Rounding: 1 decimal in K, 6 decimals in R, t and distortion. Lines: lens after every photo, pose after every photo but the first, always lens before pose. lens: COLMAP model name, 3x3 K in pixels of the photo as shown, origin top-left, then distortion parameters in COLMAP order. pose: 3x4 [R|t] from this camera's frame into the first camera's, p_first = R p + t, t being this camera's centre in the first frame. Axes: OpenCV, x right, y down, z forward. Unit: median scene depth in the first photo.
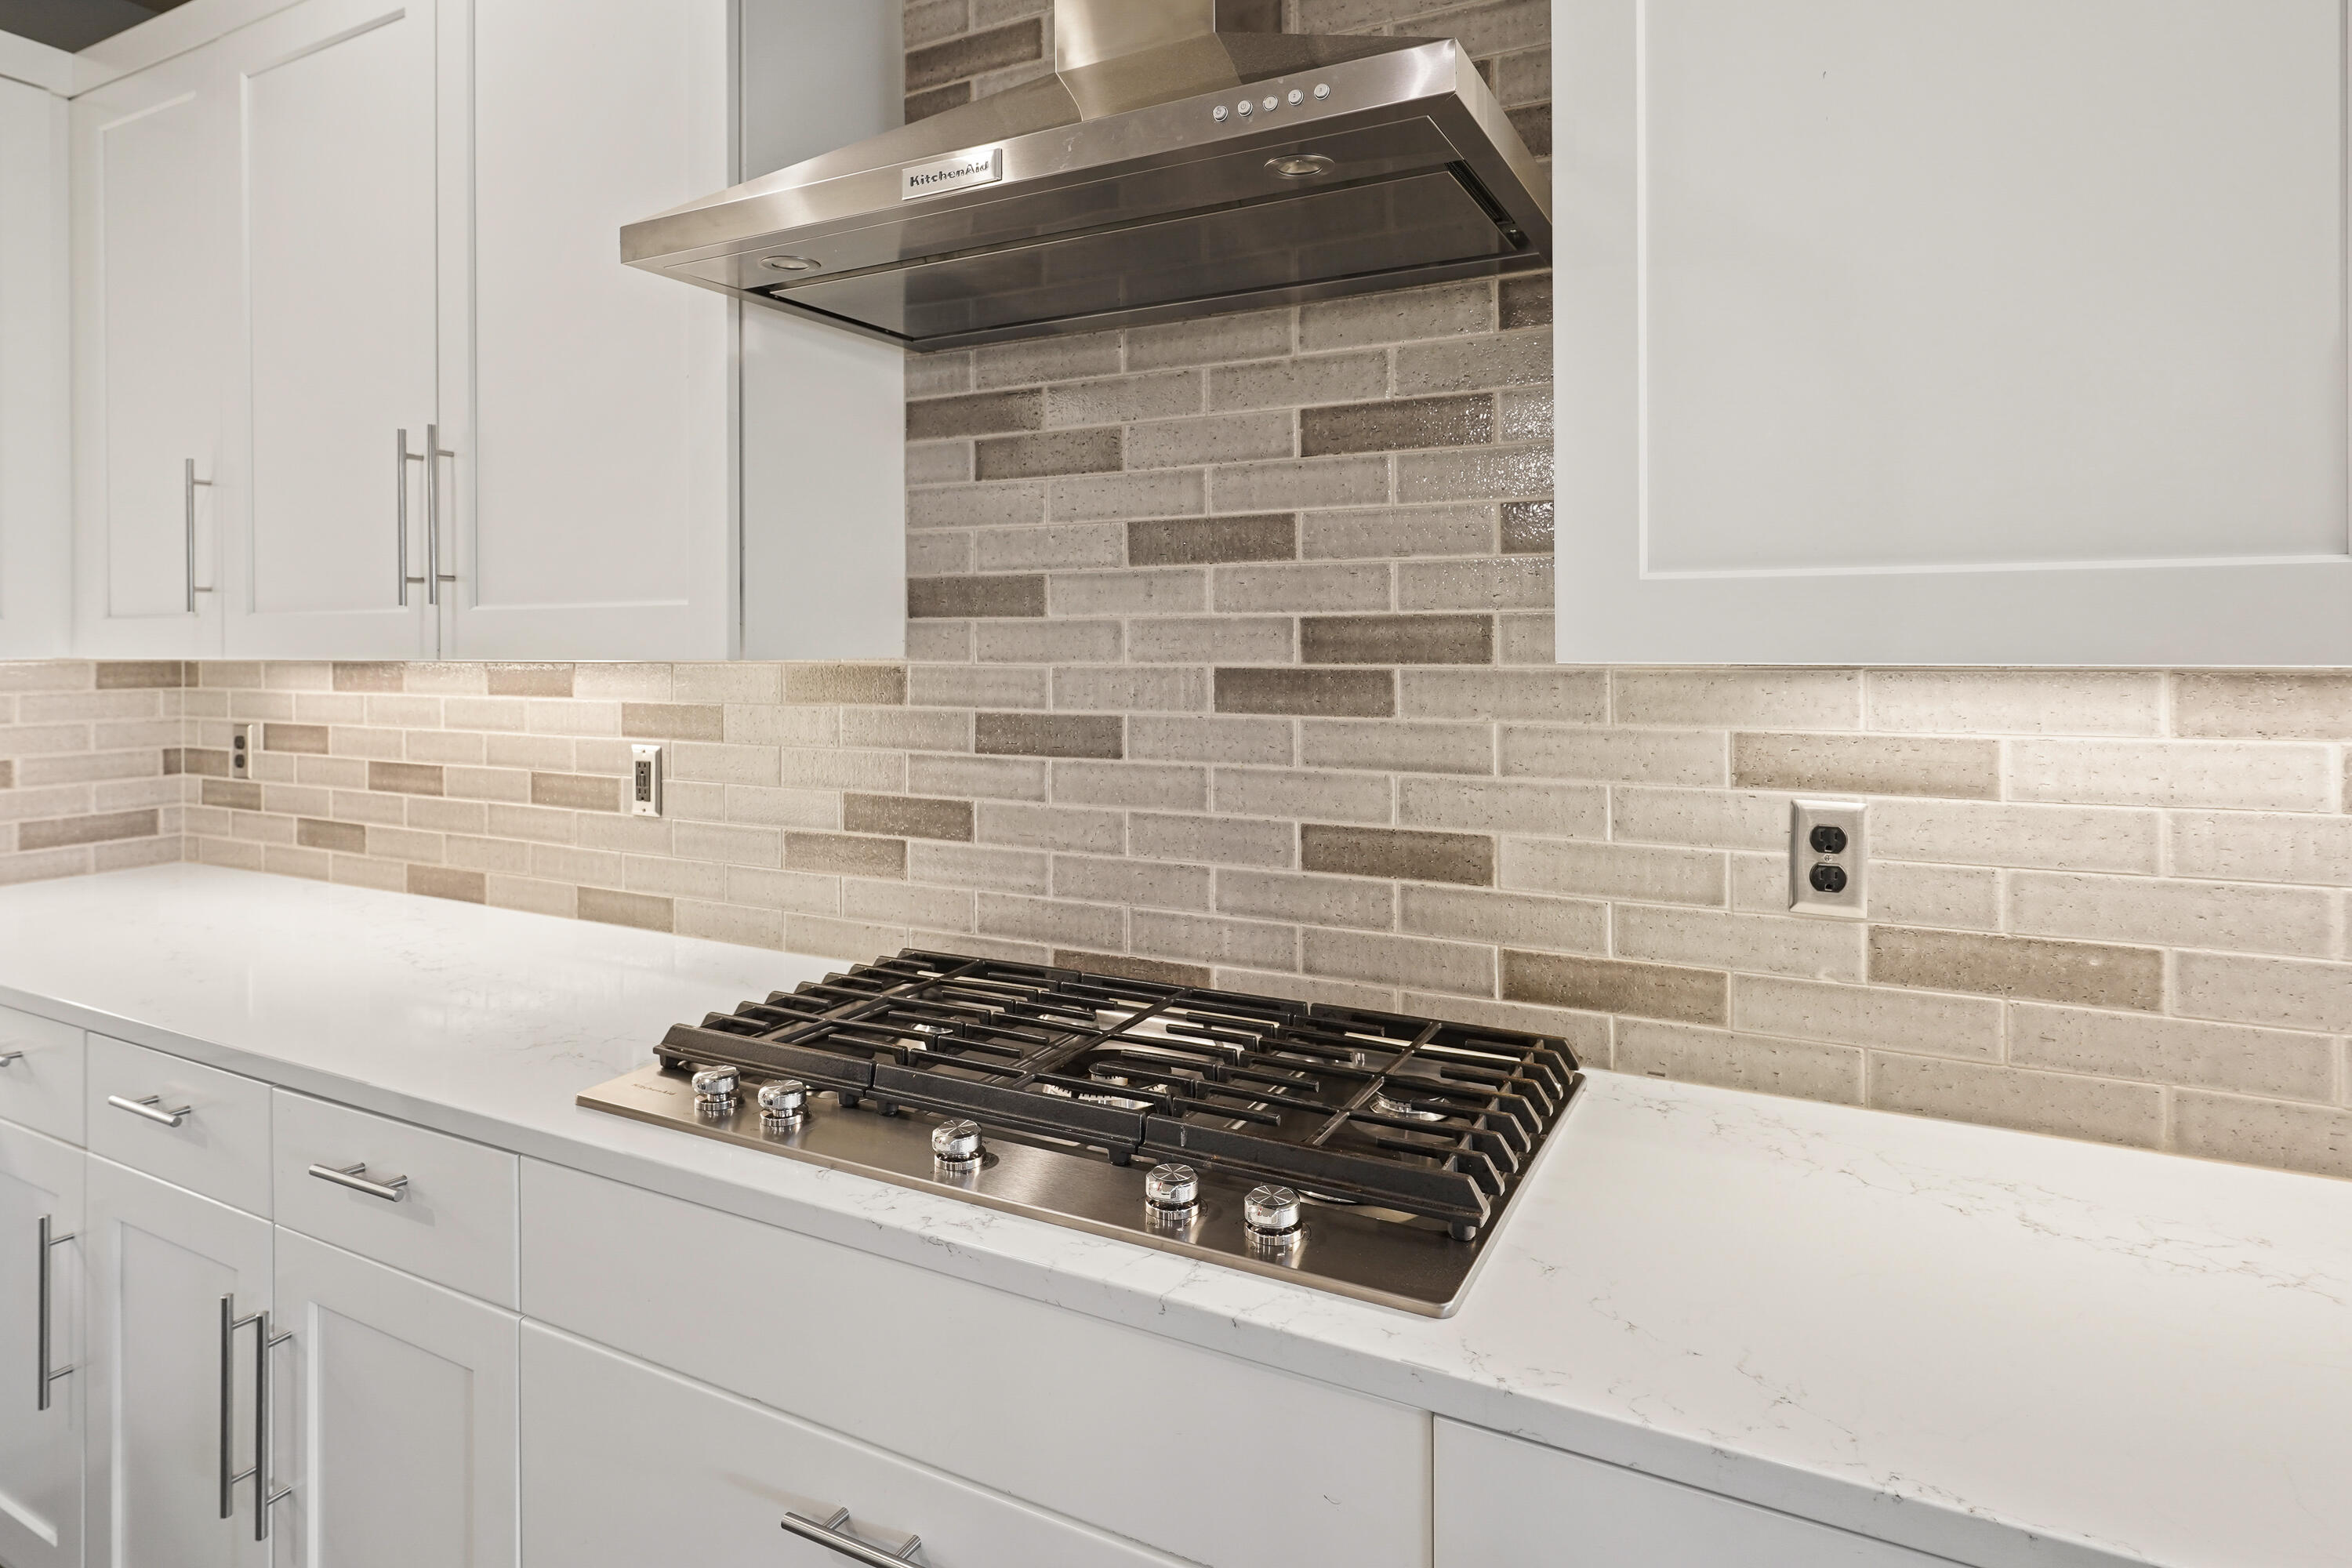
lens RADIAL K [[1279.2, 0, 1182.4], [0, 1279.2, 640.0], [0, 0, 1]] dist [-0.002726, 0.002885]
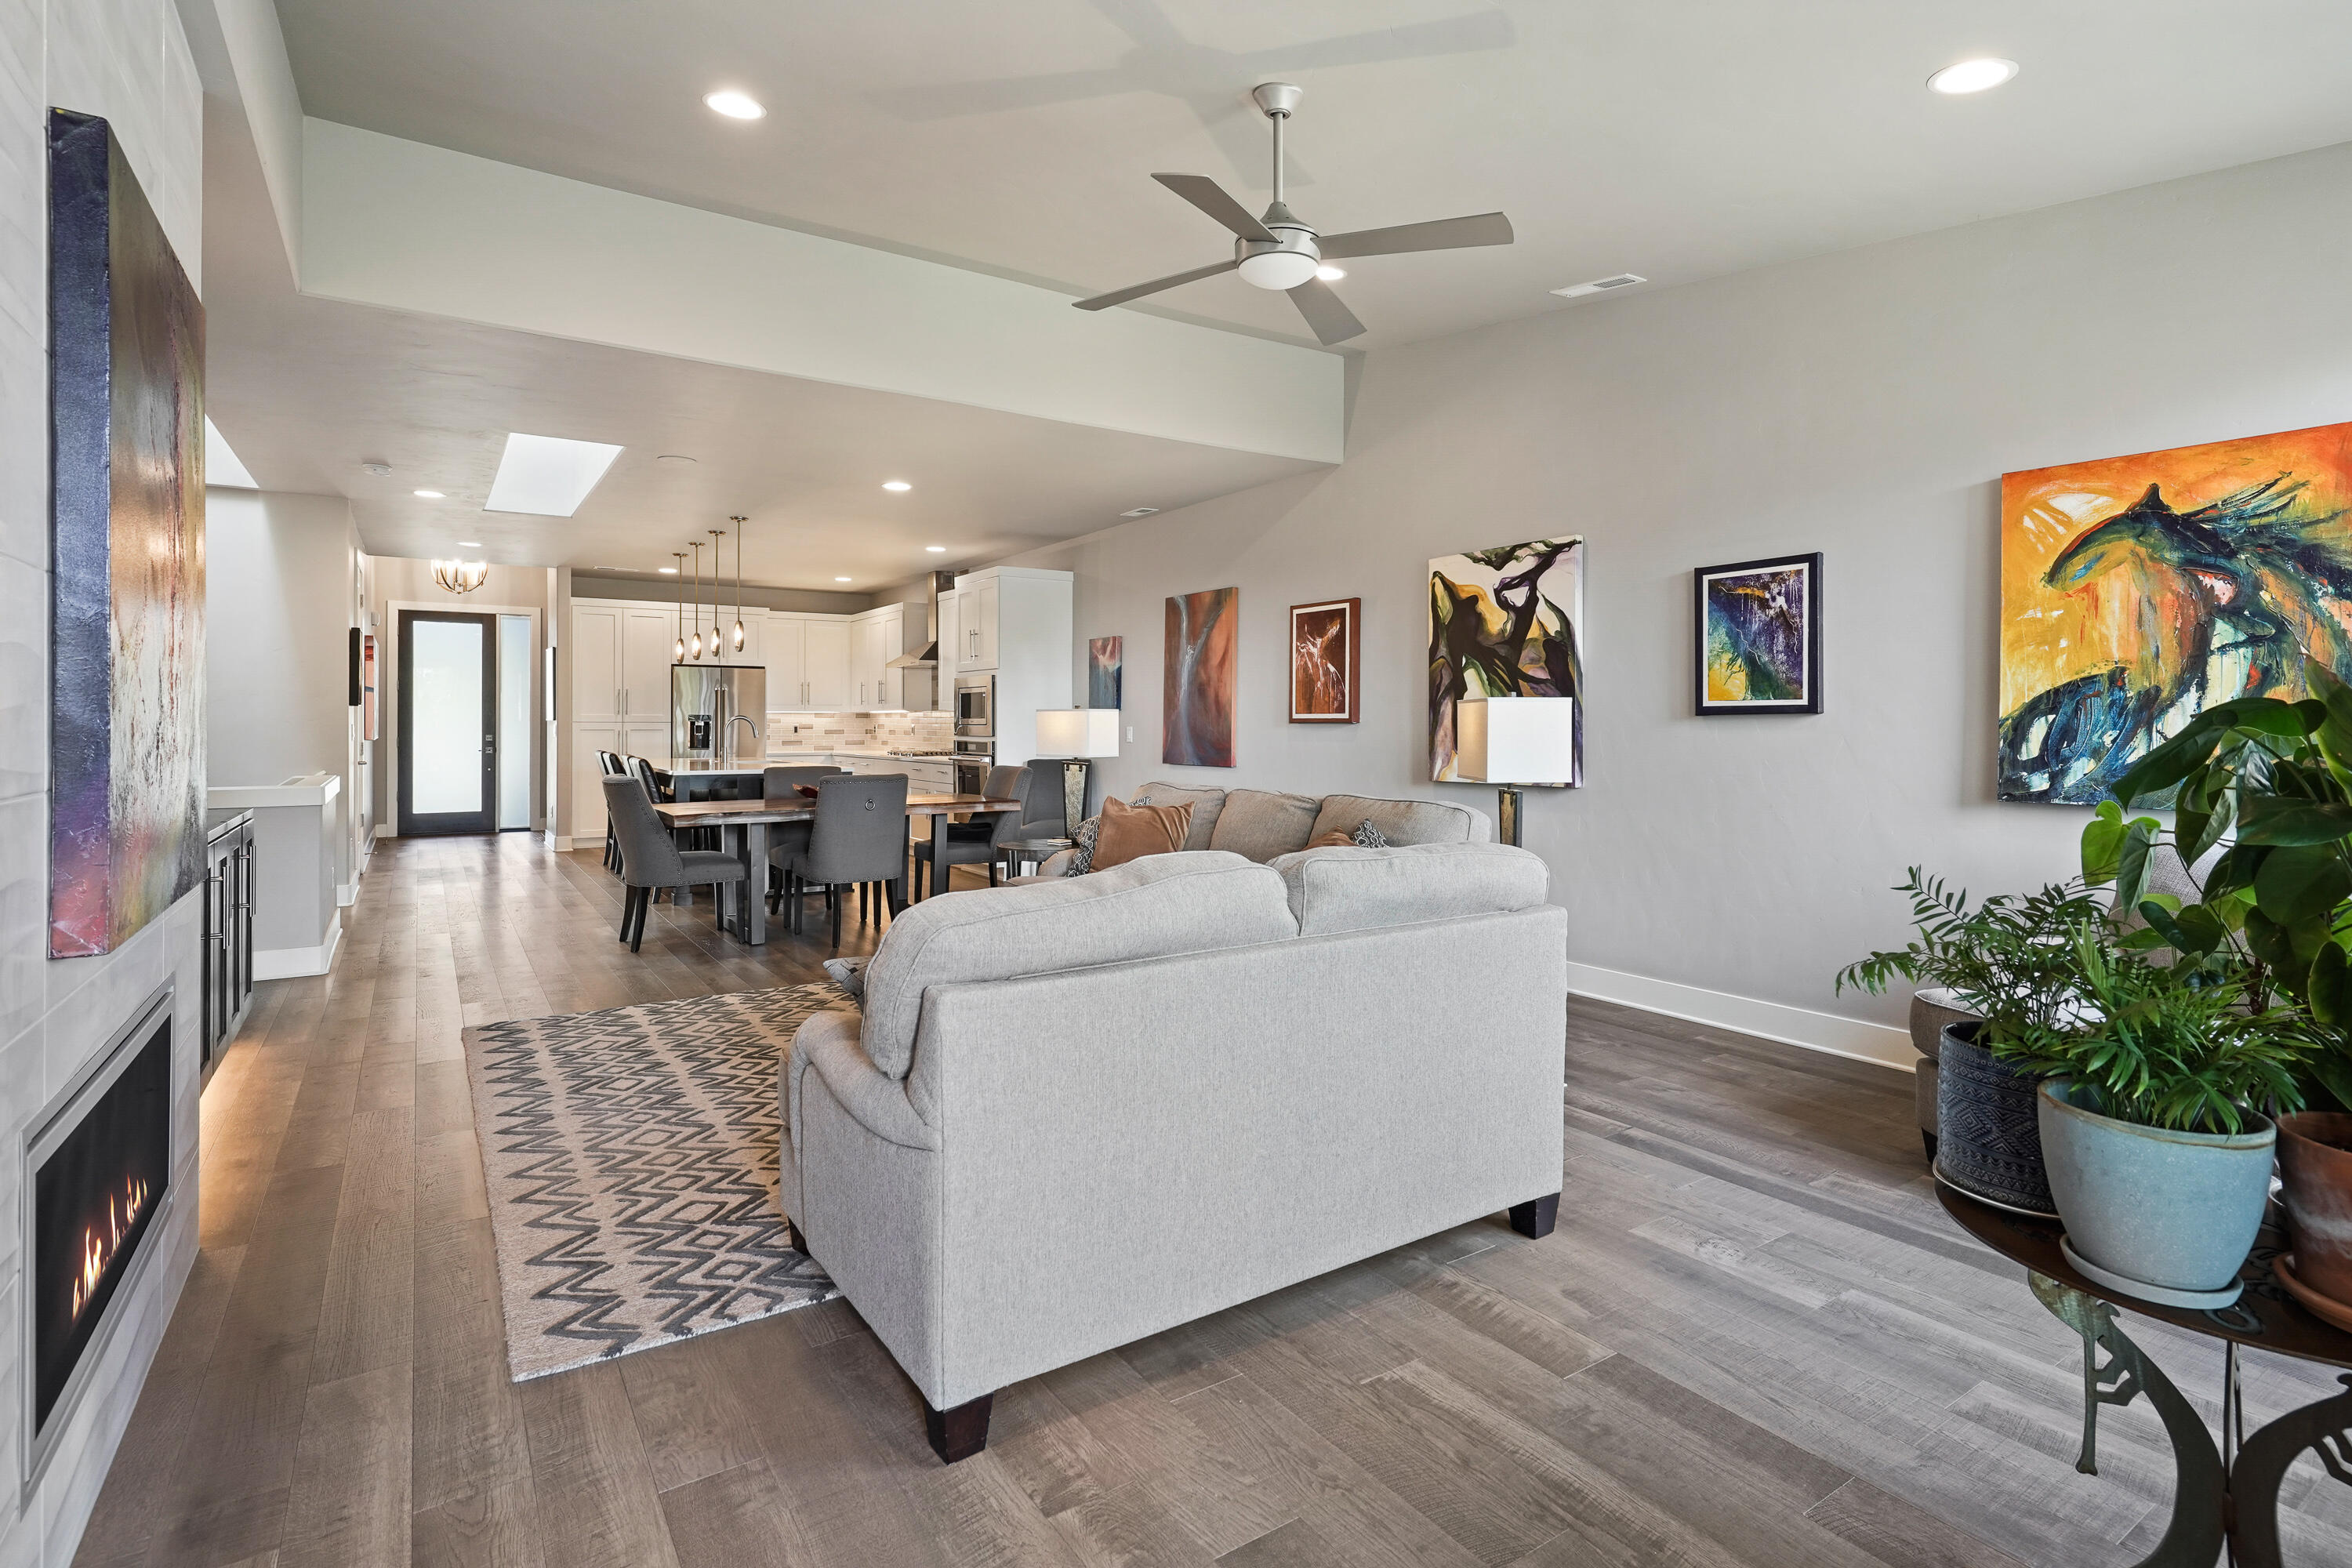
lens RADIAL K [[1155.7, 0, 1172.8], [0, 1155.7, 727.9], [0, 0, 1]] dist [-0.011227, 0.006908]
pose [[0.875127, 0.008713, -0.483816, 4.721013], [-0.006196, 0.999958, 0.006801, 0.063550], [0.483854, -0.002954, 0.875143, -4.625907]]
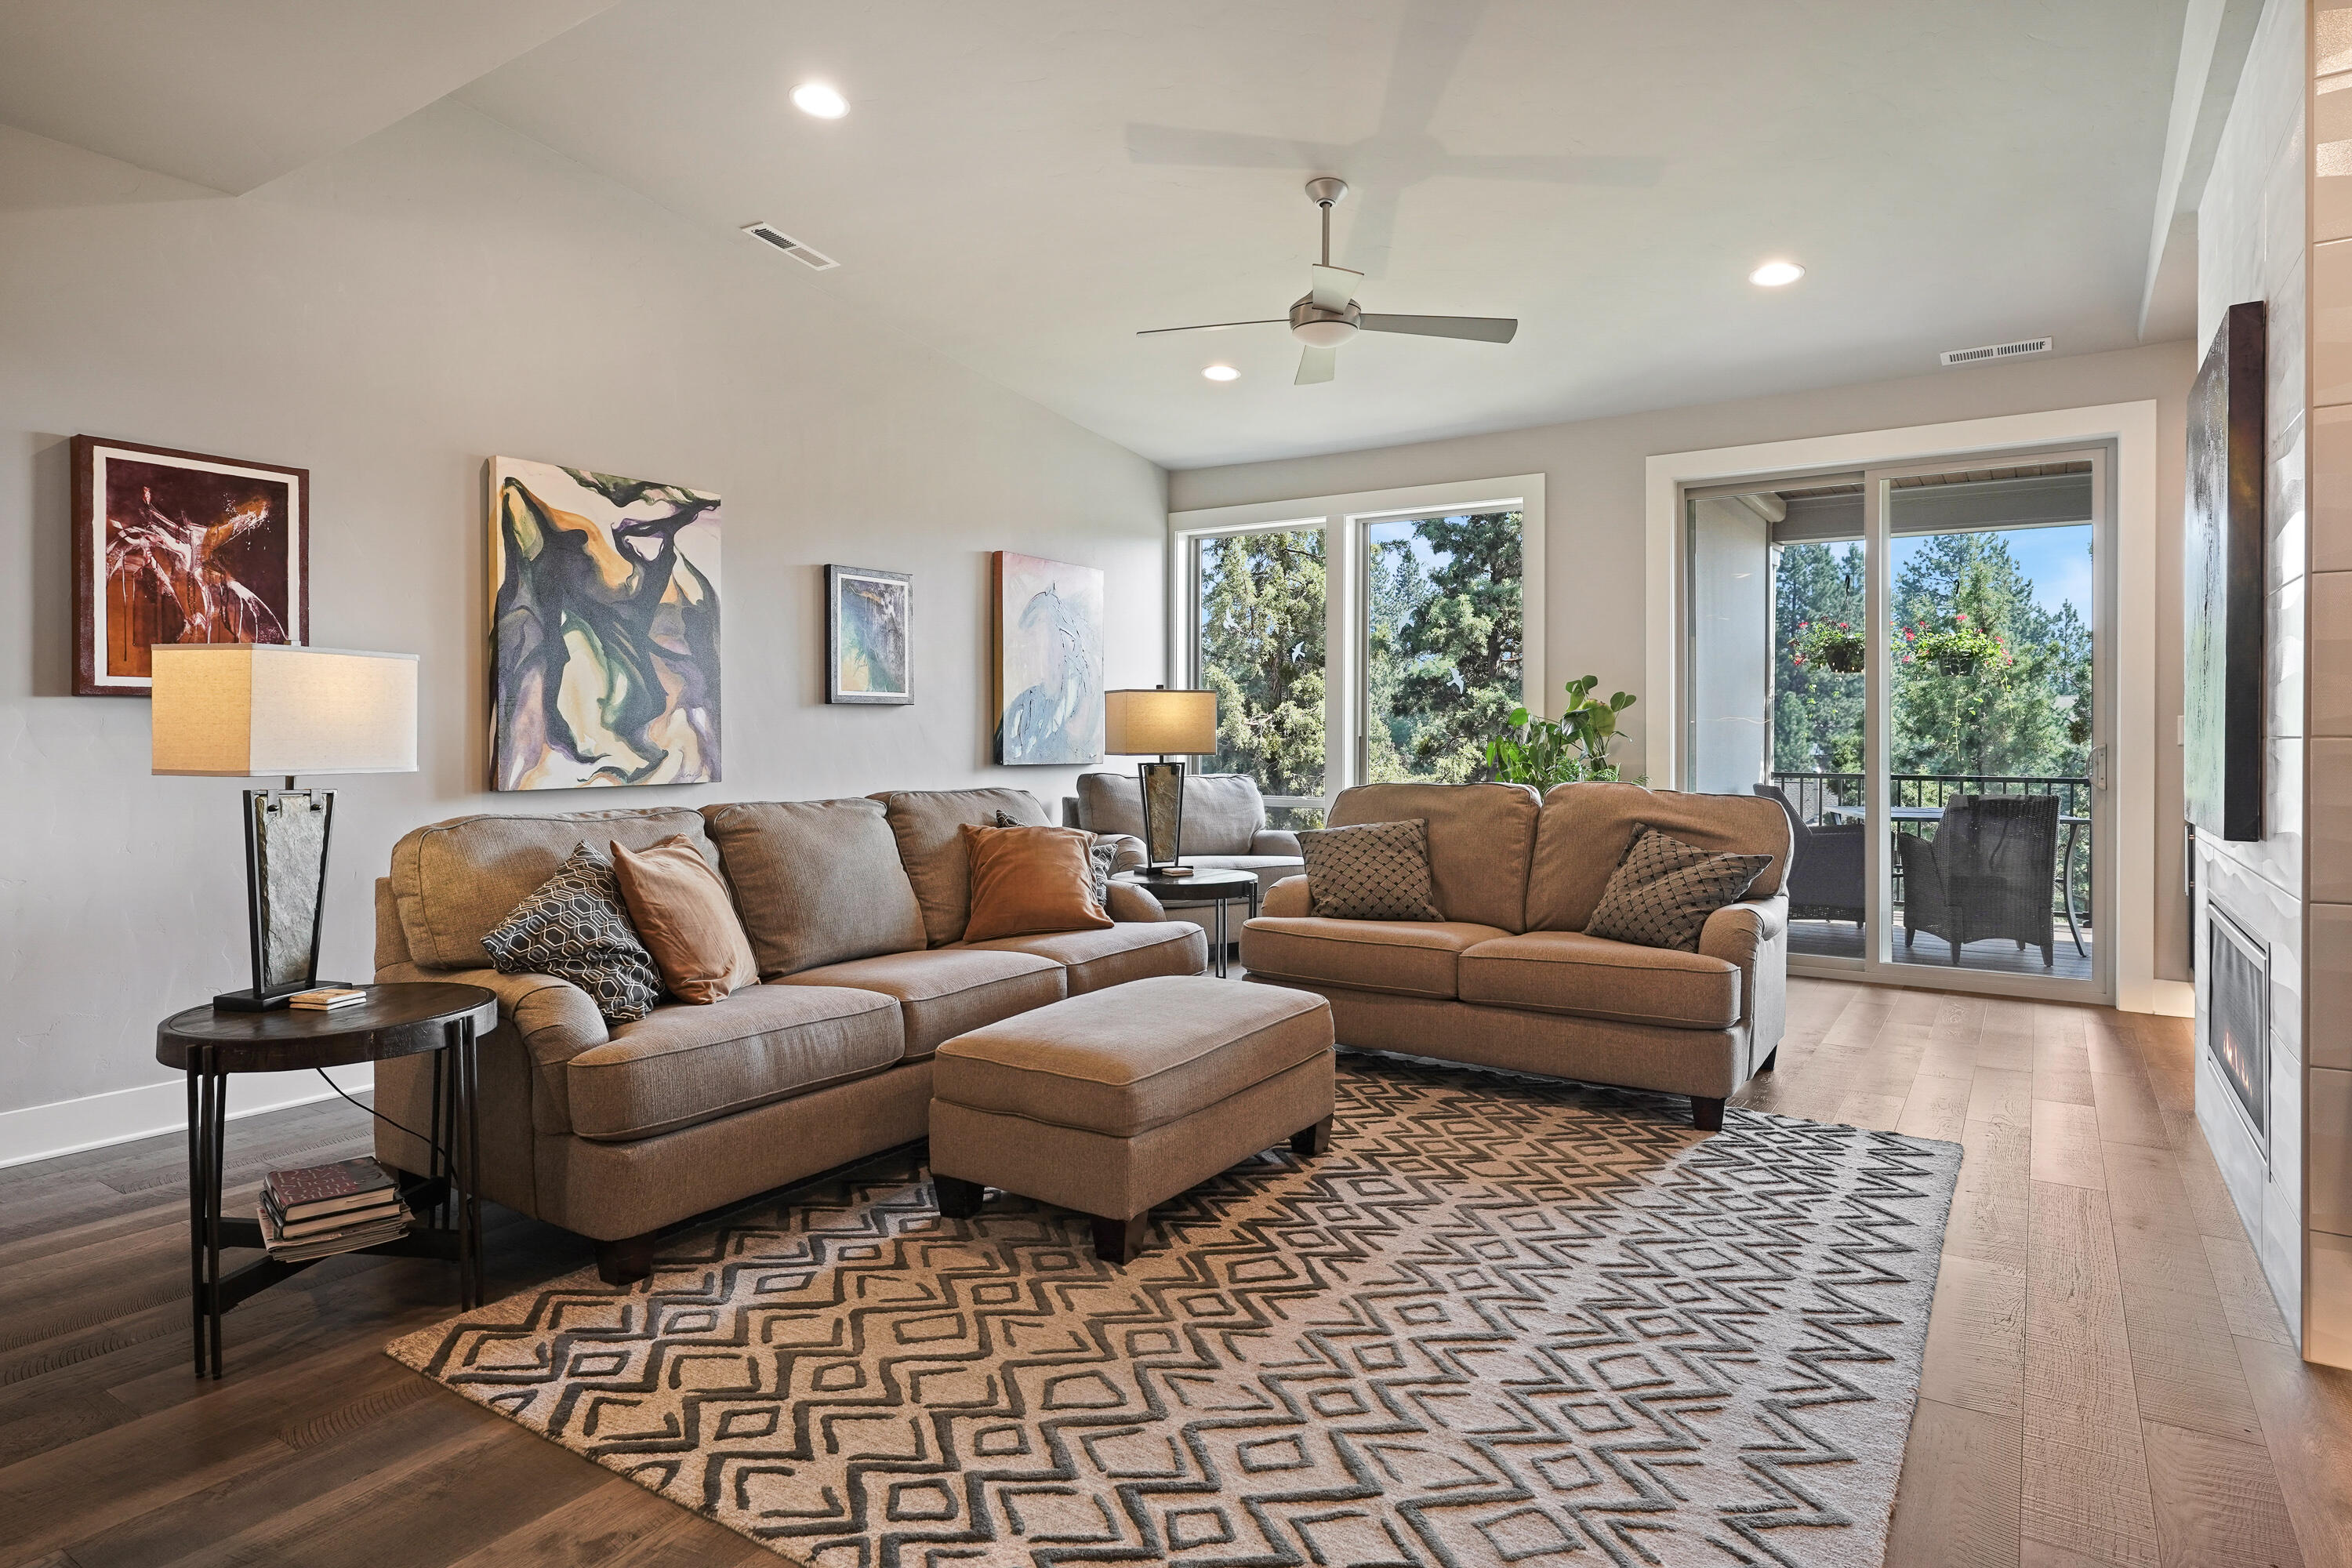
lens RADIAL K [[1333.9, 0, 1170.3], [0, 1333.9, 744.0], [0, 0, 1]] dist [-0.004666, 0.001772]
pose [[0.093979, -0.001504, 0.995573, 0.950570], [-0.003083, 0.999994, 0.001802, 0.143942], [-0.995569, -0.003239, 0.093973, -2.657140]]
